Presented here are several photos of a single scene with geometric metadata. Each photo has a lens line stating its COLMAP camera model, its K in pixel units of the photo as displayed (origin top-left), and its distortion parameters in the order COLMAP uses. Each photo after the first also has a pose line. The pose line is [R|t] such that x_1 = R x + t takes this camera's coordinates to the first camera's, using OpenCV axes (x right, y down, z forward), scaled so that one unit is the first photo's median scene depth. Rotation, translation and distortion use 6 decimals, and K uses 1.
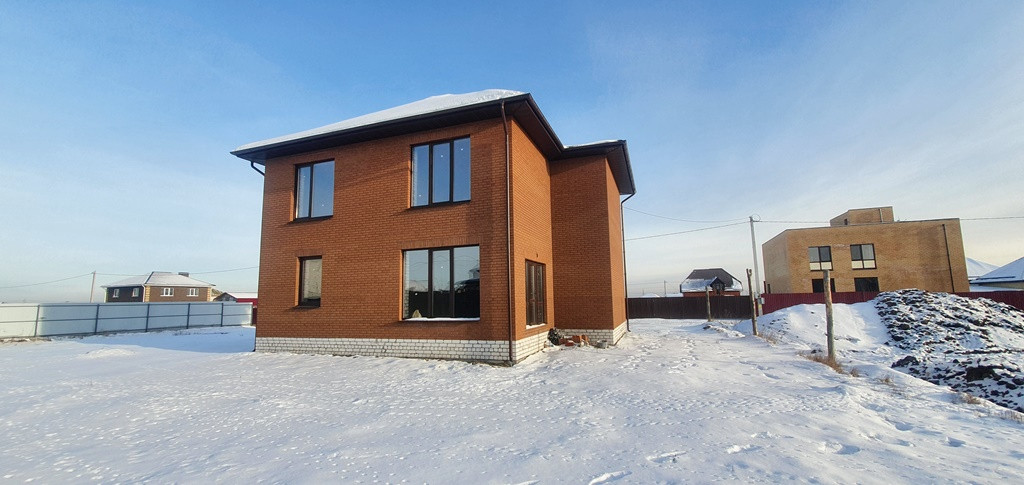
lens RADIAL K [[411.2, 0, 511.1], [0, 411.2, 250.8], [0, 0, 1]] dist [0.000914, 0.000112]
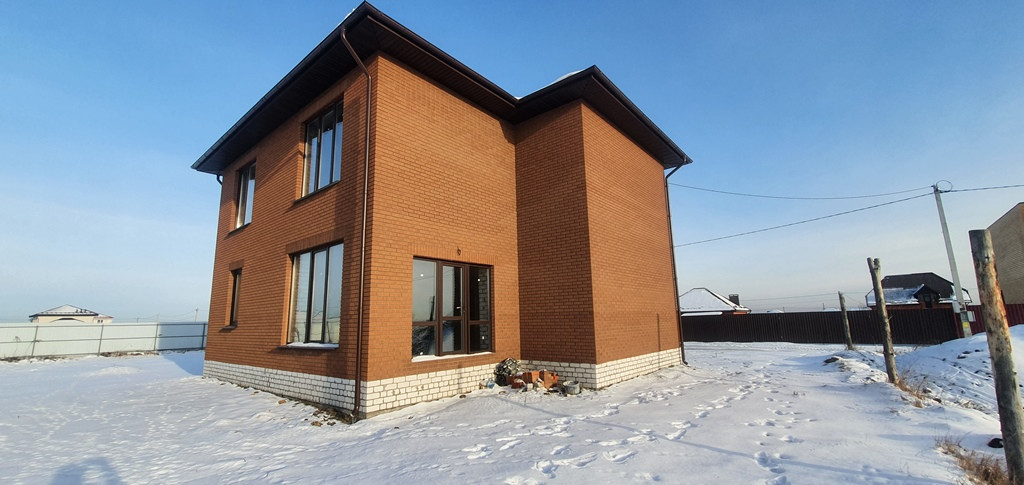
lens RADIAL K [[403.7, 0, 509.3], [0, 403.7, 249.2], [0, 0, 1]] dist [0.000632, 0.003093]
pose [[0.938521, -0.062993, -0.339426, 0.323731], [0.046673, 0.997337, -0.056043, 0.041921], [0.342052, 0.036756, 0.938962, 0.344434]]
